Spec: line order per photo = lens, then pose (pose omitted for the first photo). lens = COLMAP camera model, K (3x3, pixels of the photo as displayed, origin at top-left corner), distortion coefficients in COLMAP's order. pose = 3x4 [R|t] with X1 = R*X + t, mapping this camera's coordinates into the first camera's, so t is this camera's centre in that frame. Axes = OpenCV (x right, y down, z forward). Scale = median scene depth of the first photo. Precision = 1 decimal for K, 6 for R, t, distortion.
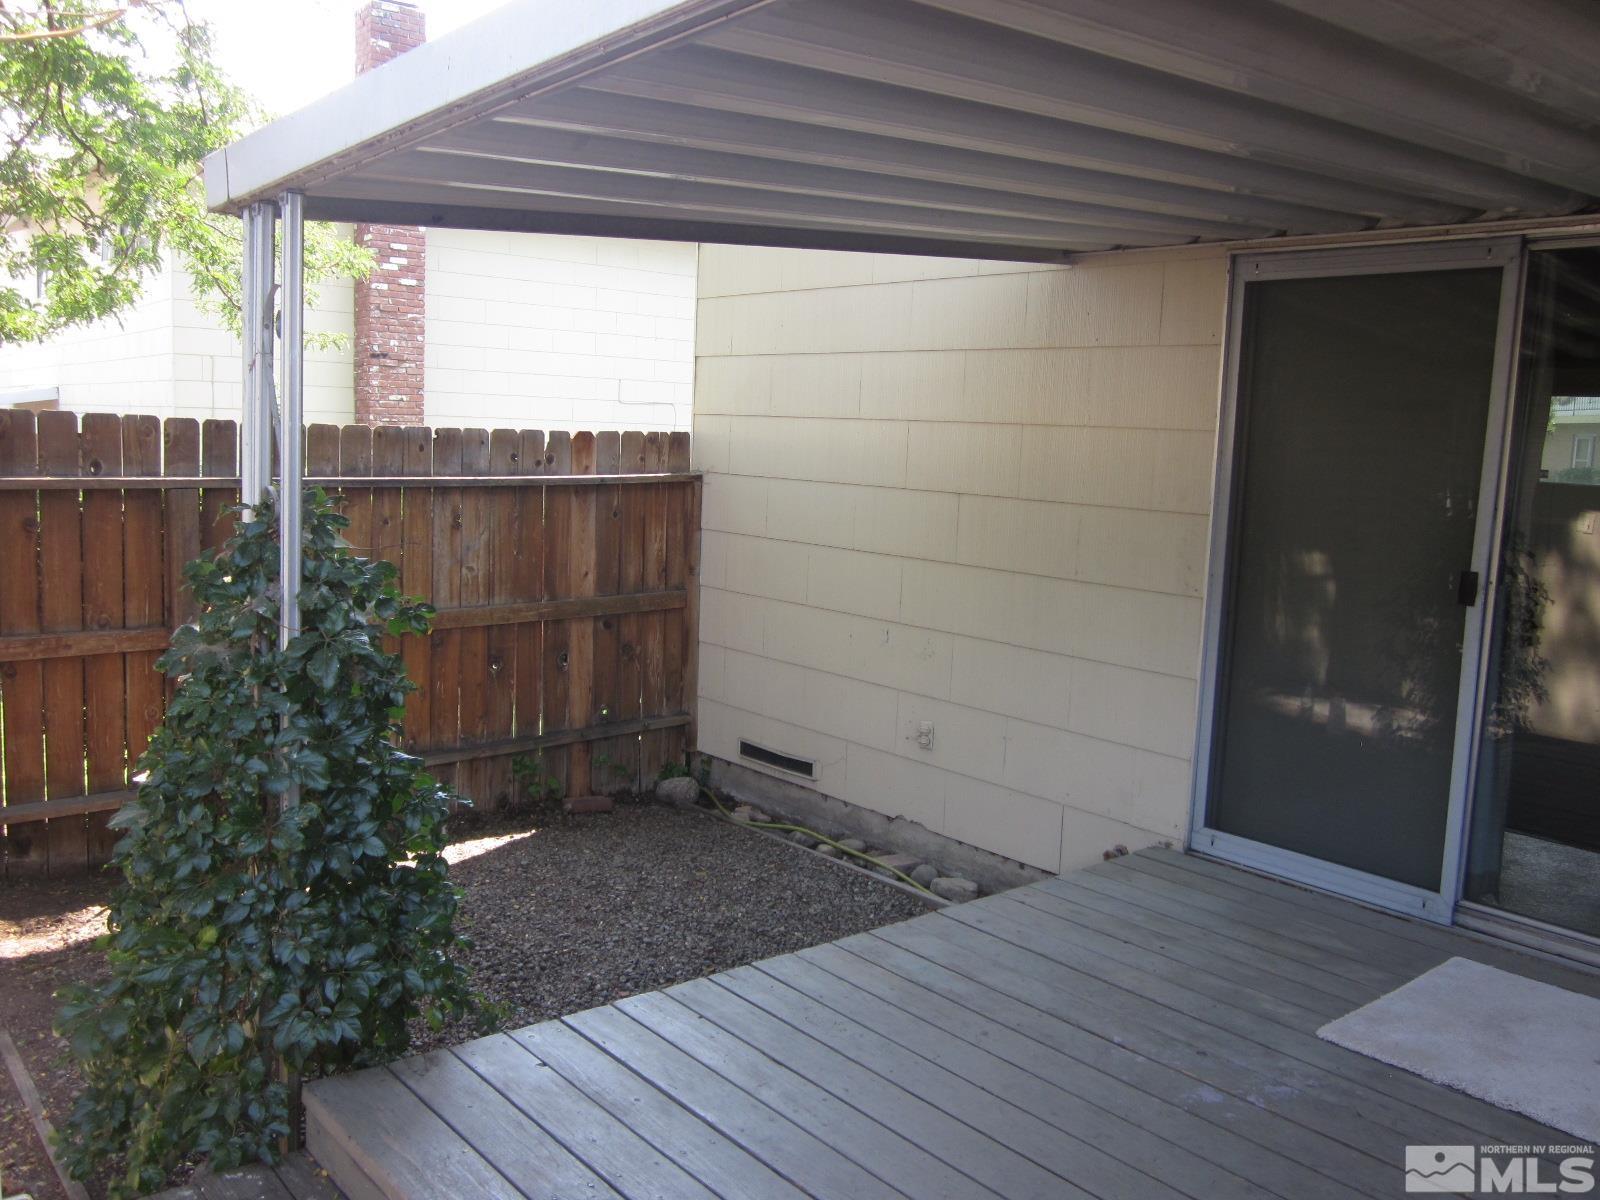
lens RADIAL K [[1354.2, 0, 807.0], [0, 1354.2, 606.6], [0, 0, 1]] dist [-0.008856, 0.002329]
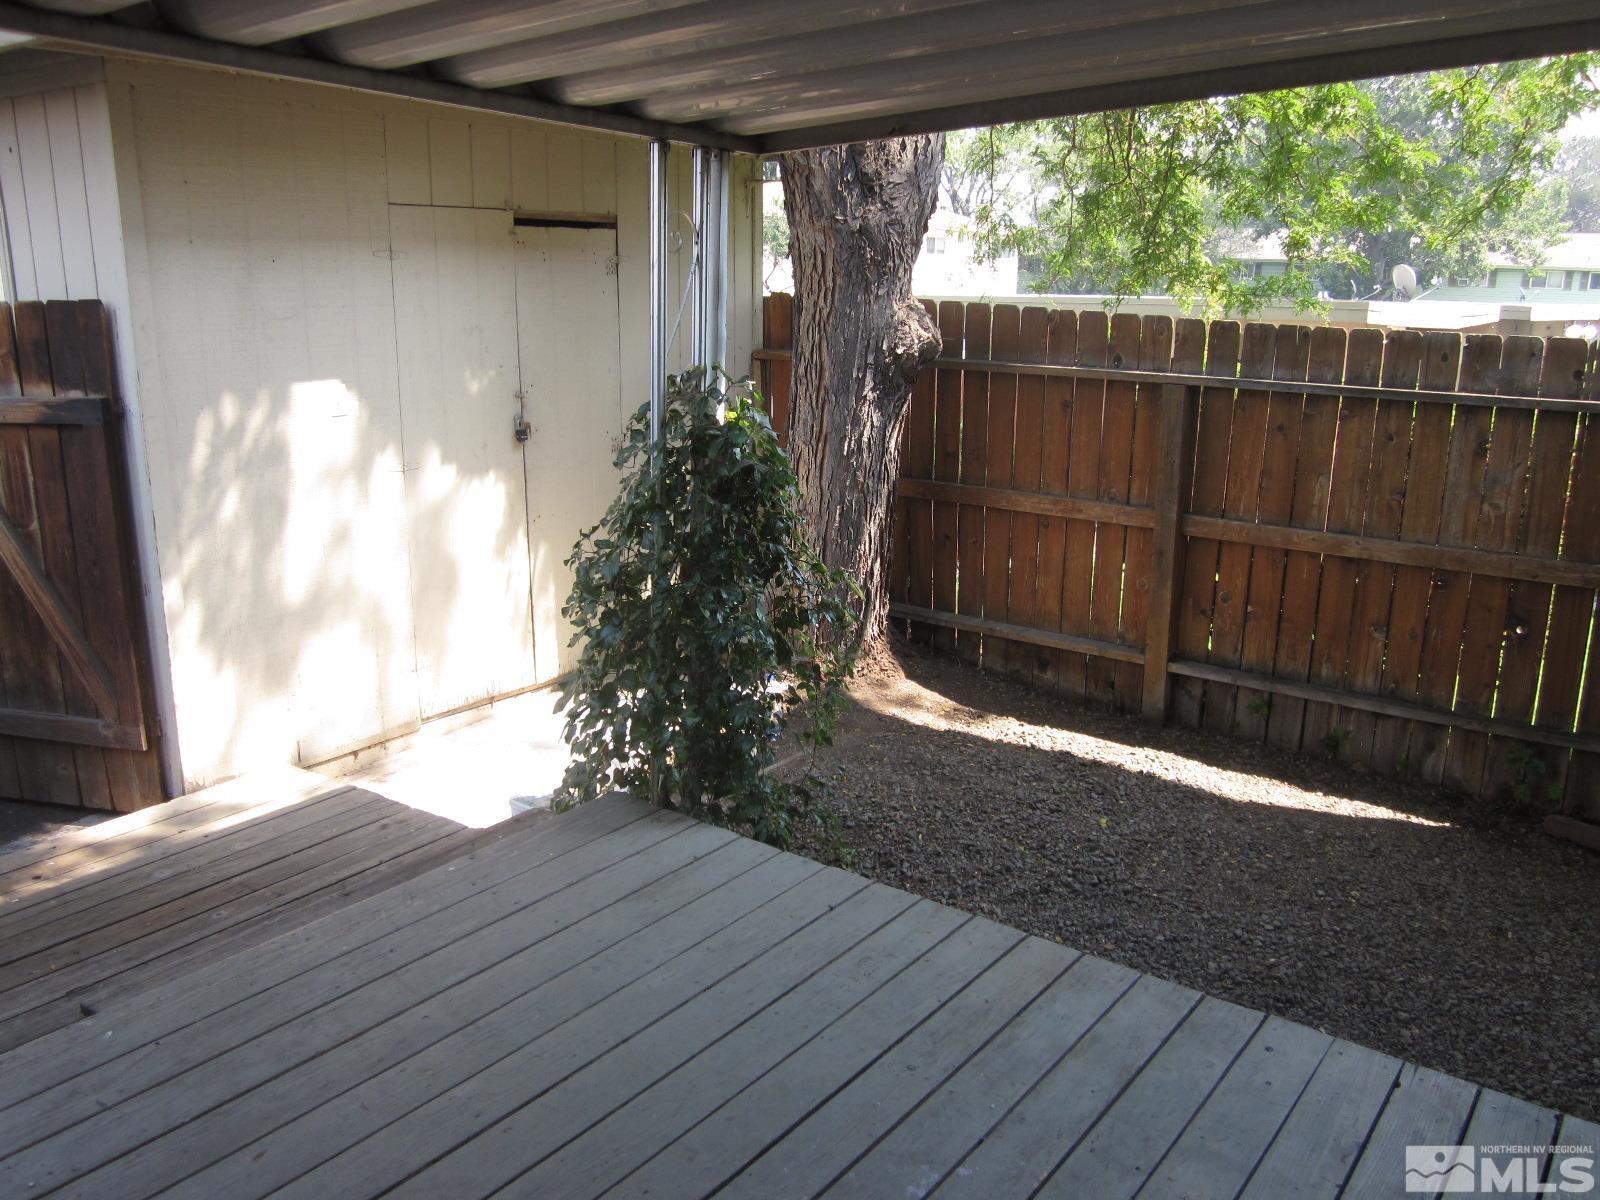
lens RADIAL K [[1354.2, 0, 806.0], [0, 1354.2, 591.1], [0, 0, 1]] dist [-0.008856, 0.002329]
pose [[0.255973, 0.193957, -0.947026, 0.469173], [-0.150576, 0.975707, 0.159132, -0.048054], [0.954885, 0.101866, 0.278960, 0.386844]]
